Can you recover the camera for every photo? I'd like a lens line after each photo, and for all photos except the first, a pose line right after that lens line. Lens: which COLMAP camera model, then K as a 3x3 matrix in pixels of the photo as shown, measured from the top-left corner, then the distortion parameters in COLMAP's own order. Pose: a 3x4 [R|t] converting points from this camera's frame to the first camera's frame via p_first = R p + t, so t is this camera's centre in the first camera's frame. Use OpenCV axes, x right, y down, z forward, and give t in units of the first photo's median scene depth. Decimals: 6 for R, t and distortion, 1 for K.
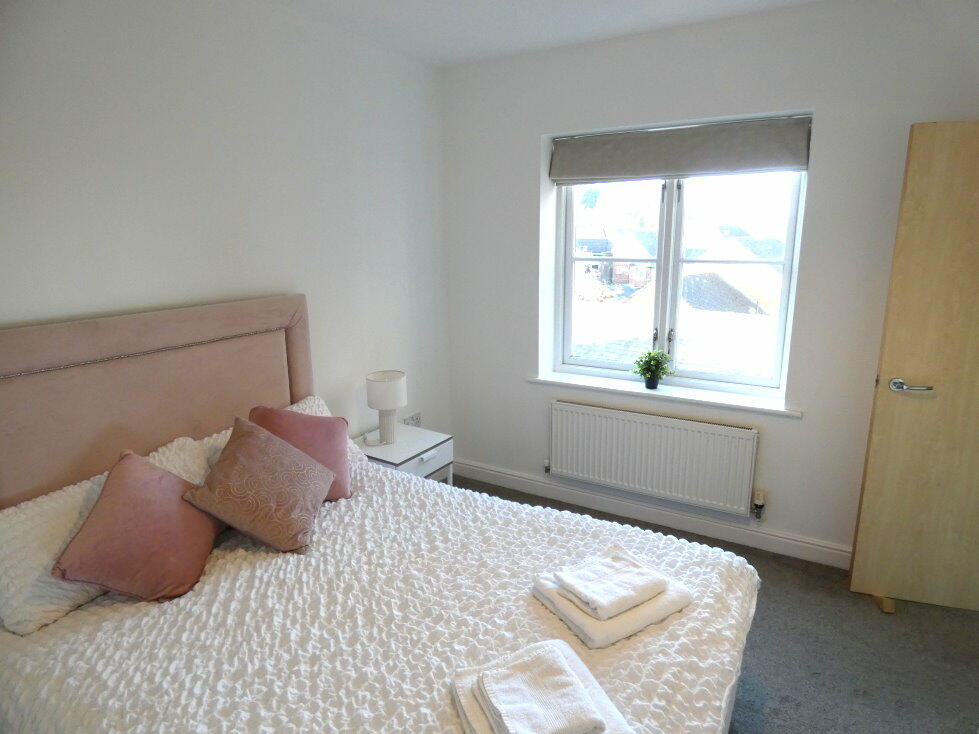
lens RADIAL K [[587.2, 0, 489.5], [0, 587.2, 367.0], [0, 0, 1]] dist [0.001811, 0.000268]
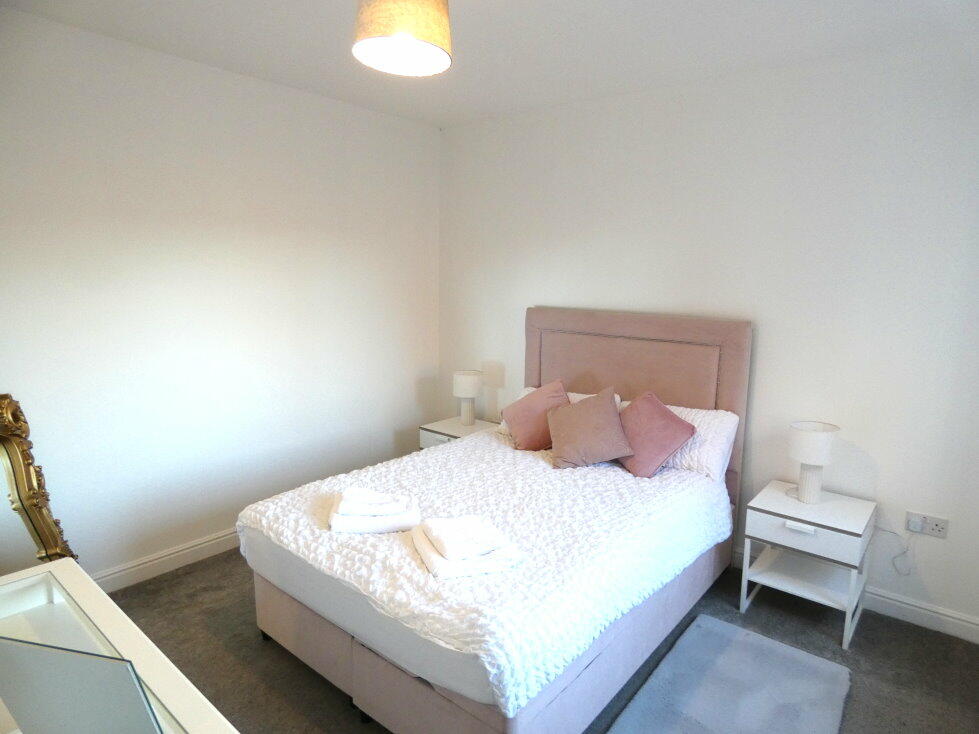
lens RADIAL K [[587.2, 0, 489.5], [0, 587.2, 367.0], [0, 0, 1]] dist [0.001811, 0.000268]
pose [[-0.167814, 0.185372, -0.968233, 1.128339], [-0.224811, 0.949086, 0.220670, -0.235993], [0.959843, 0.254701, -0.117596, 0.917474]]
